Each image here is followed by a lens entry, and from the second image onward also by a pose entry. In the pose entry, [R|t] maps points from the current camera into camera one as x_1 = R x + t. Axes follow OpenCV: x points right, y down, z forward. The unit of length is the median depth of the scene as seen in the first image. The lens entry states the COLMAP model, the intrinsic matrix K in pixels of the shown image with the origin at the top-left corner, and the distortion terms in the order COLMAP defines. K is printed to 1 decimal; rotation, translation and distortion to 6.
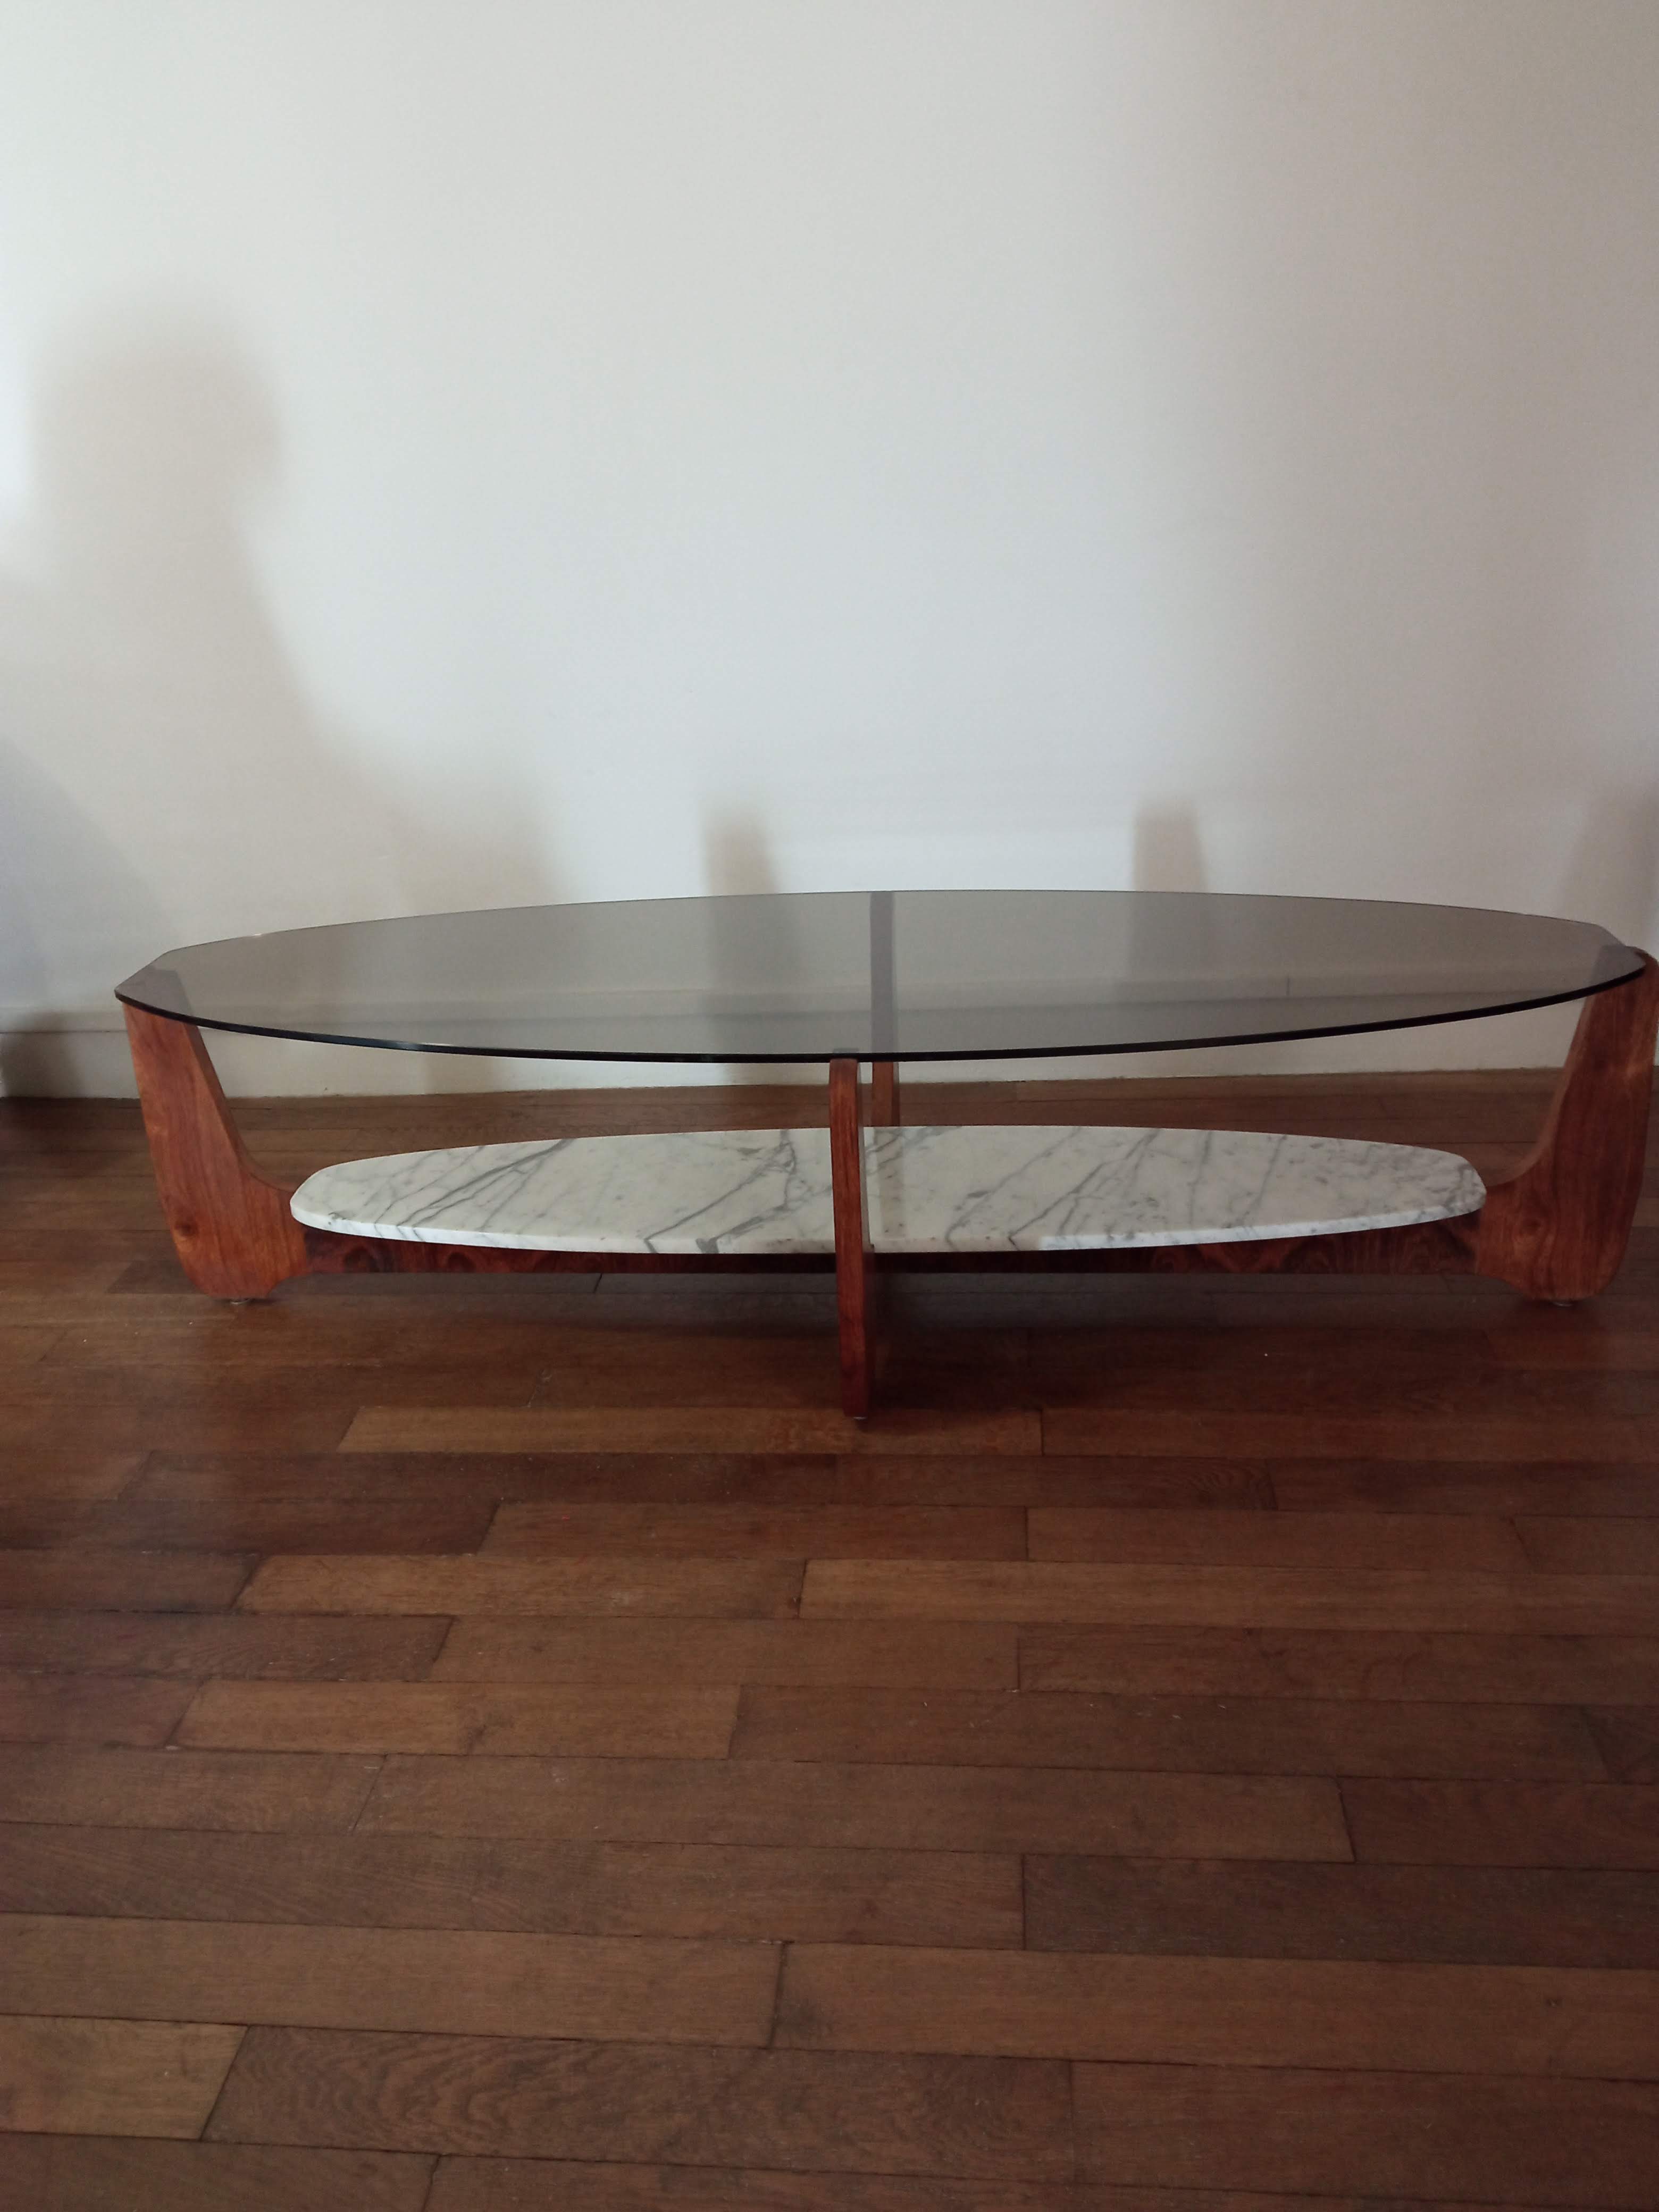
lens RADIAL K [[1777.7, 0, 829.5], [0, 1777.7, 1106.0], [0, 0, 1]] dist [0.098562, -0.179287]
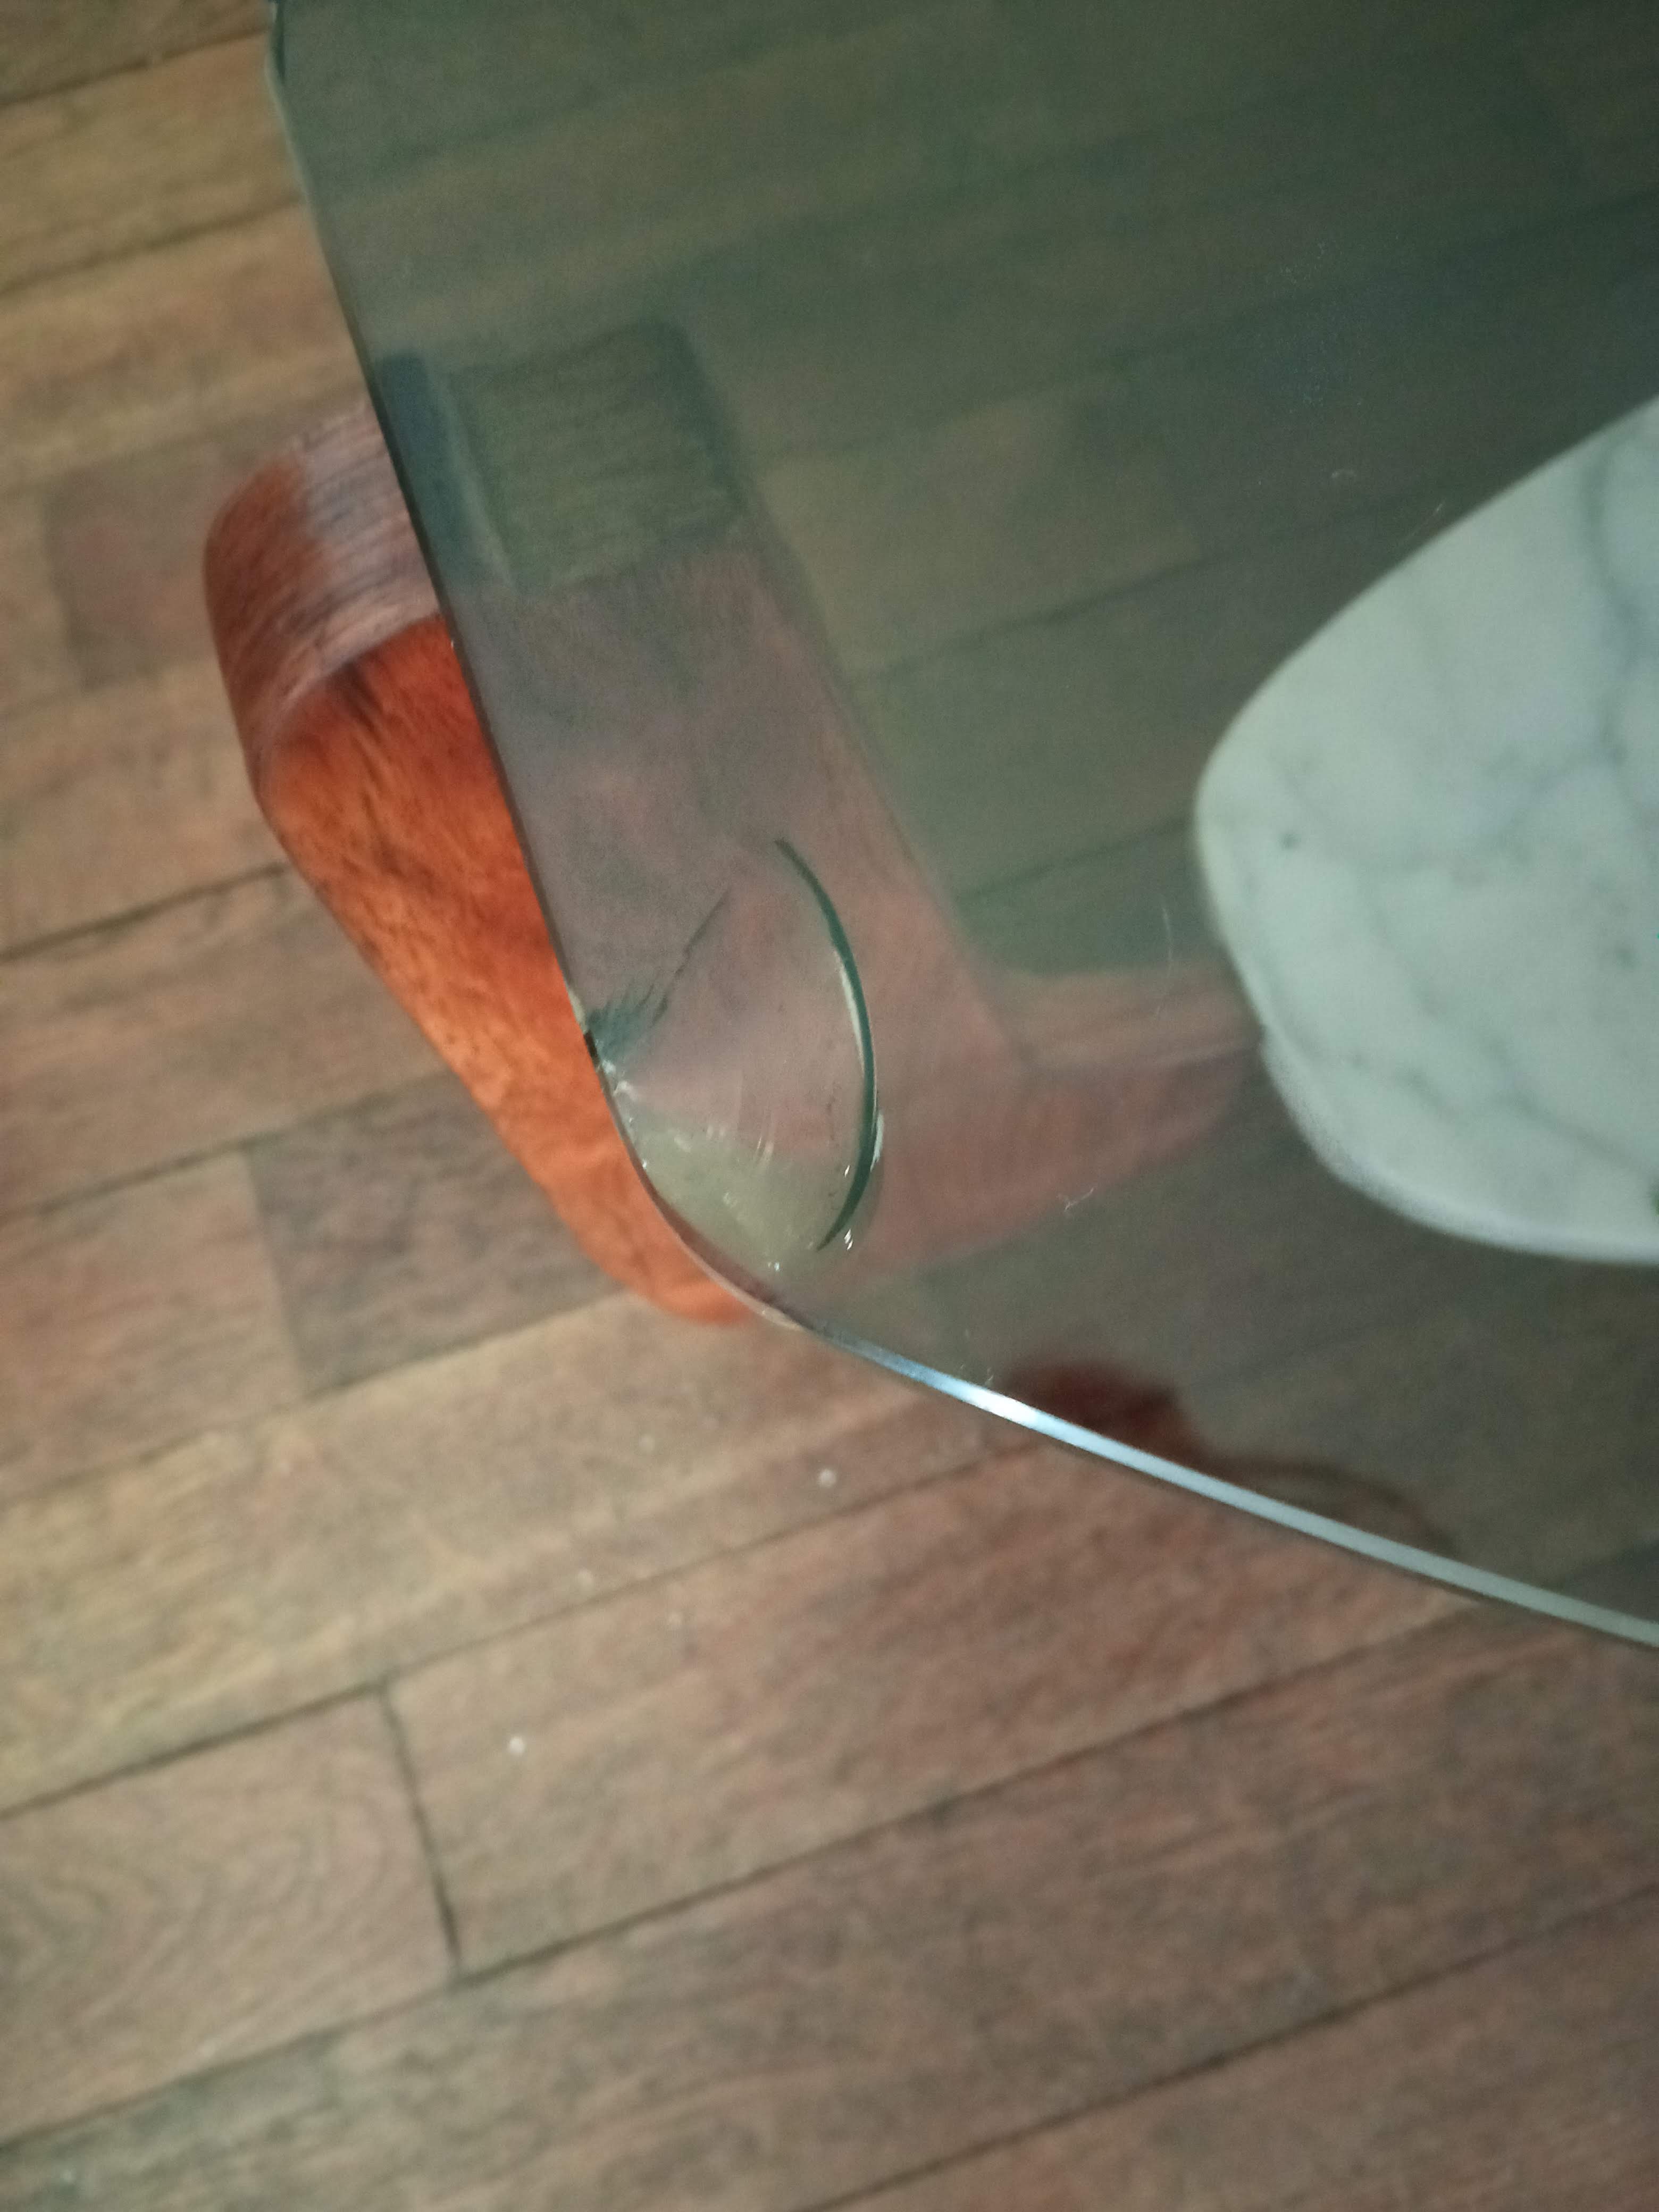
lens RADIAL K [[1762.9, 0, 829.5], [0, 1762.9, 1106.0], [0, 0, 1]] dist [0.093724, -0.177147]
pose [[0.916158, -0.382351, 0.120258, -0.474913], [0.146315, 0.598357, 0.787757, -0.140980], [-0.373157, -0.704114, 0.604134, 1.151634]]
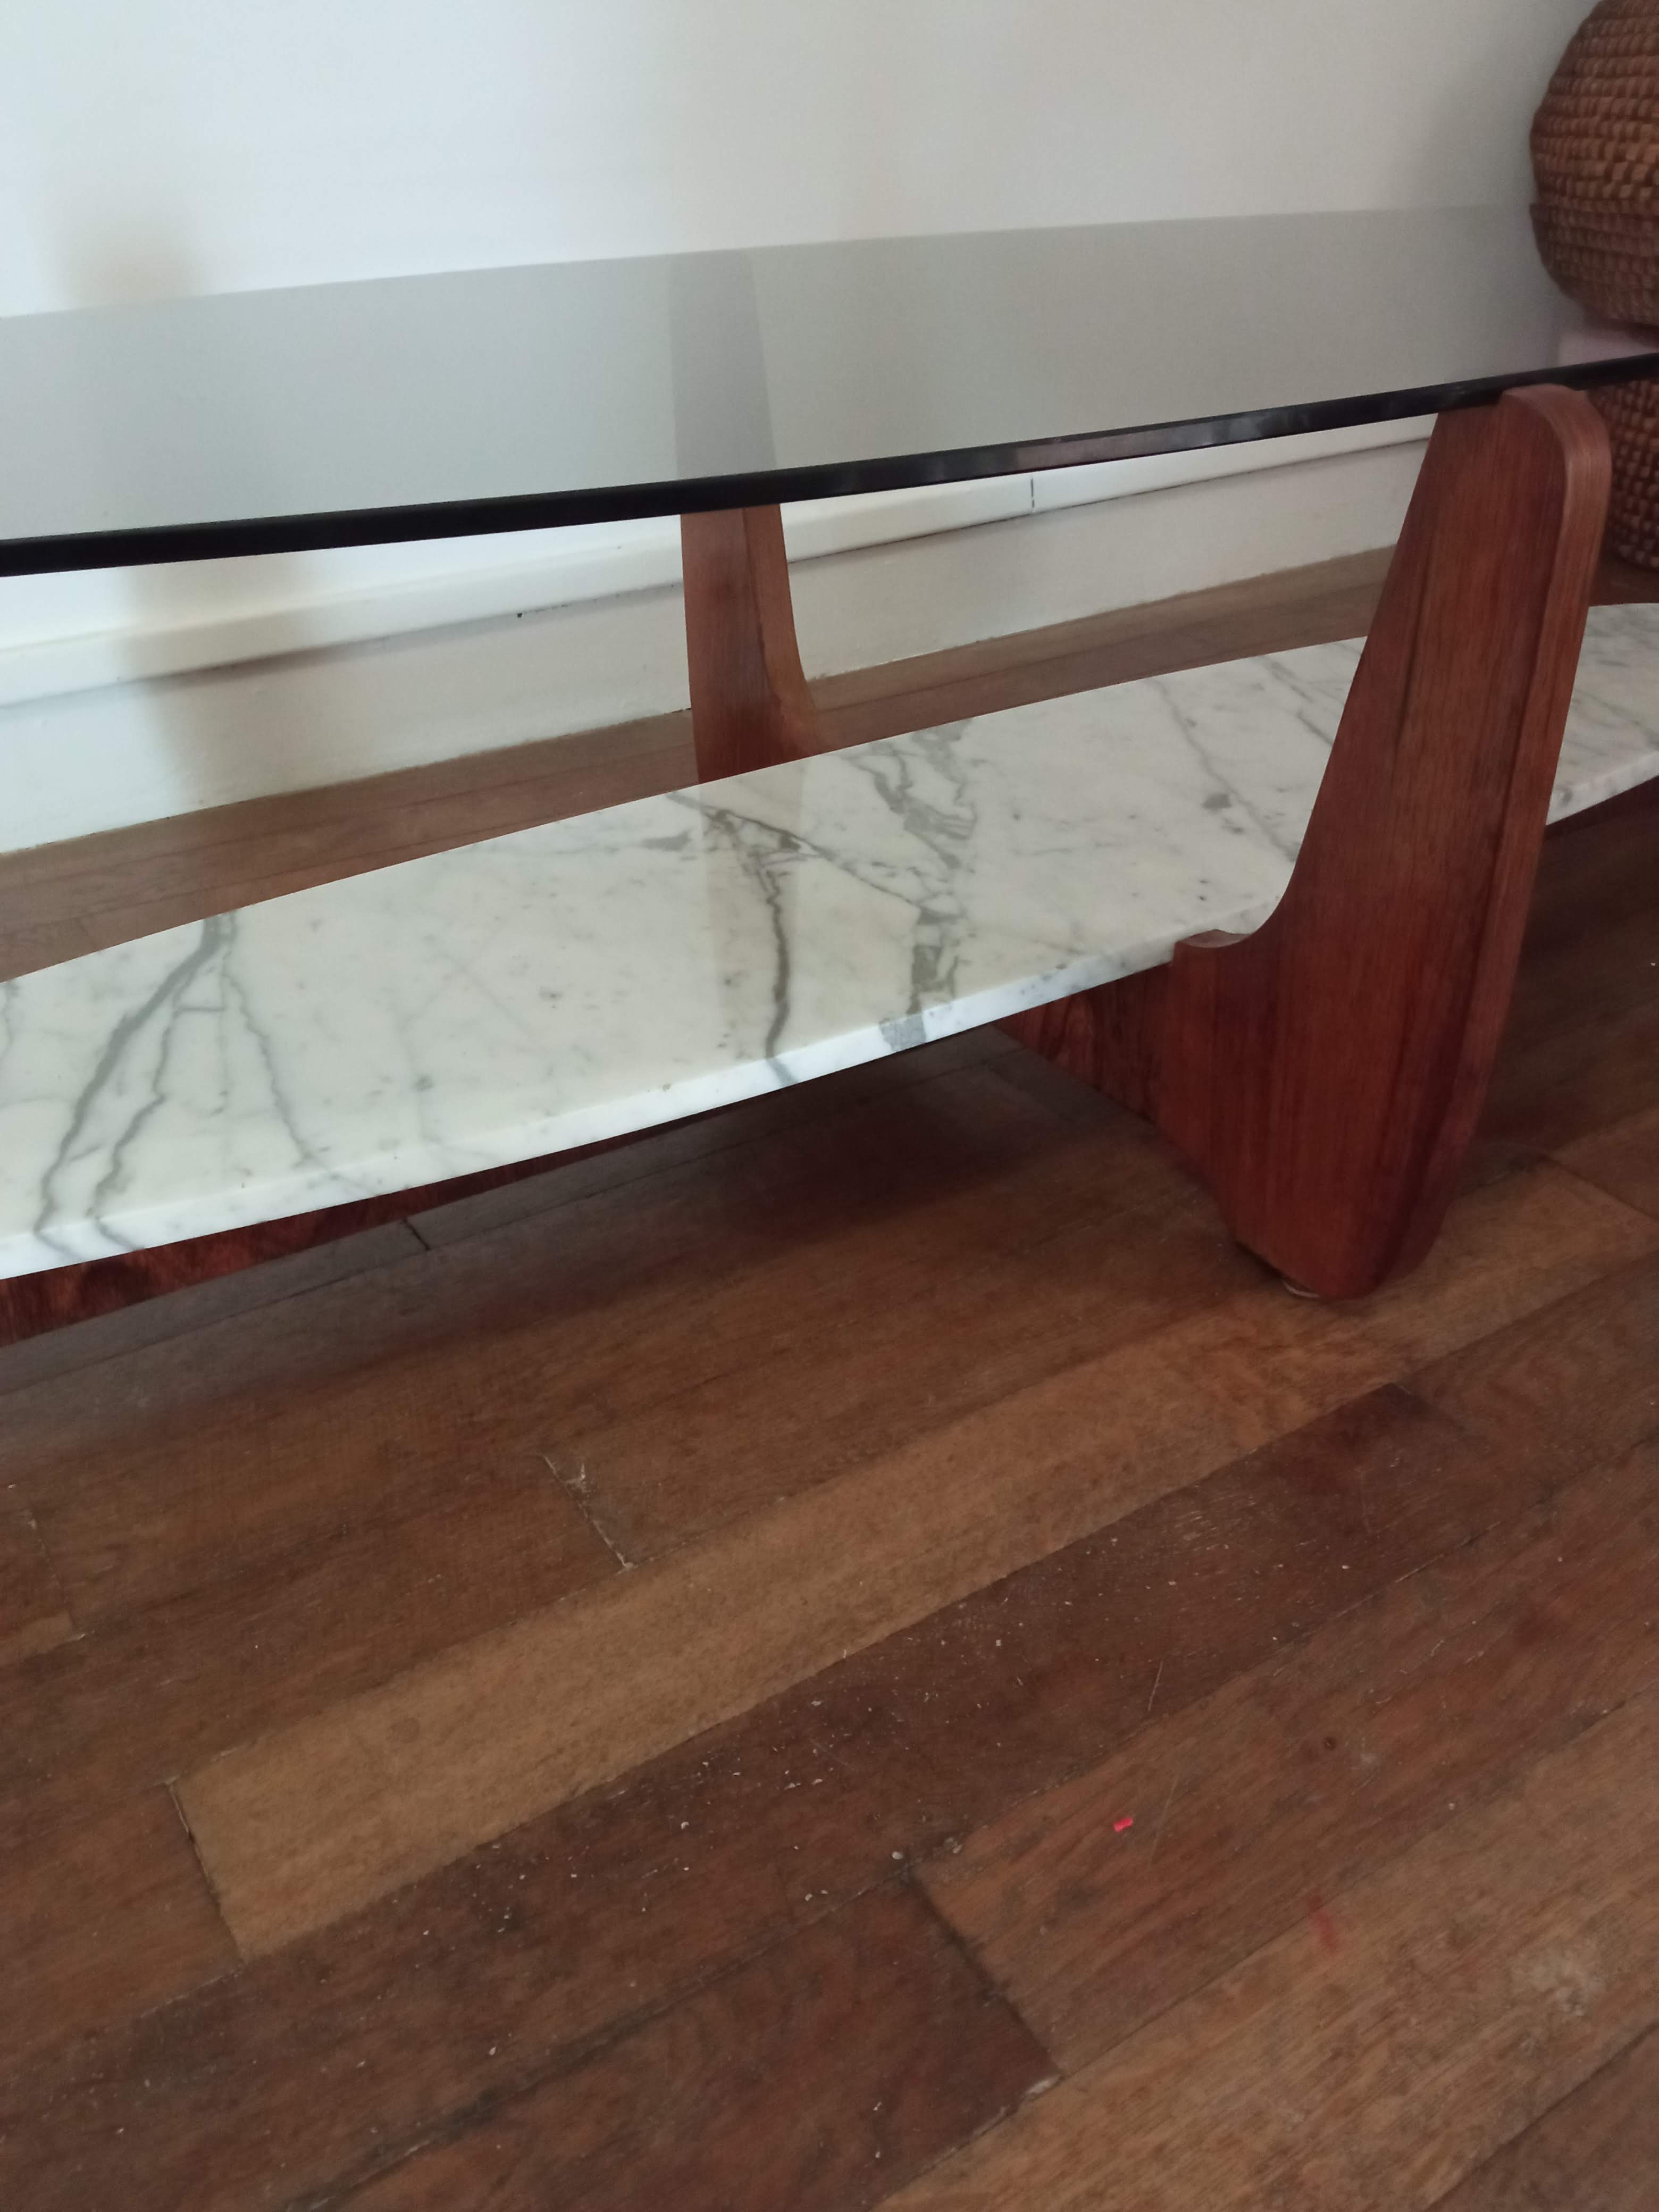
lens RADIAL K [[1779.0, 0, 837.6], [0, 1779.0, 1115.2], [0, 0, 1]] dist [0.102702, -0.229119]
pose [[0.794644, -0.284211, 0.536438, -0.361846], [0.211377, 0.957882, 0.194377, 0.016629], [-0.569088, -0.041070, 0.821250, 0.788880]]
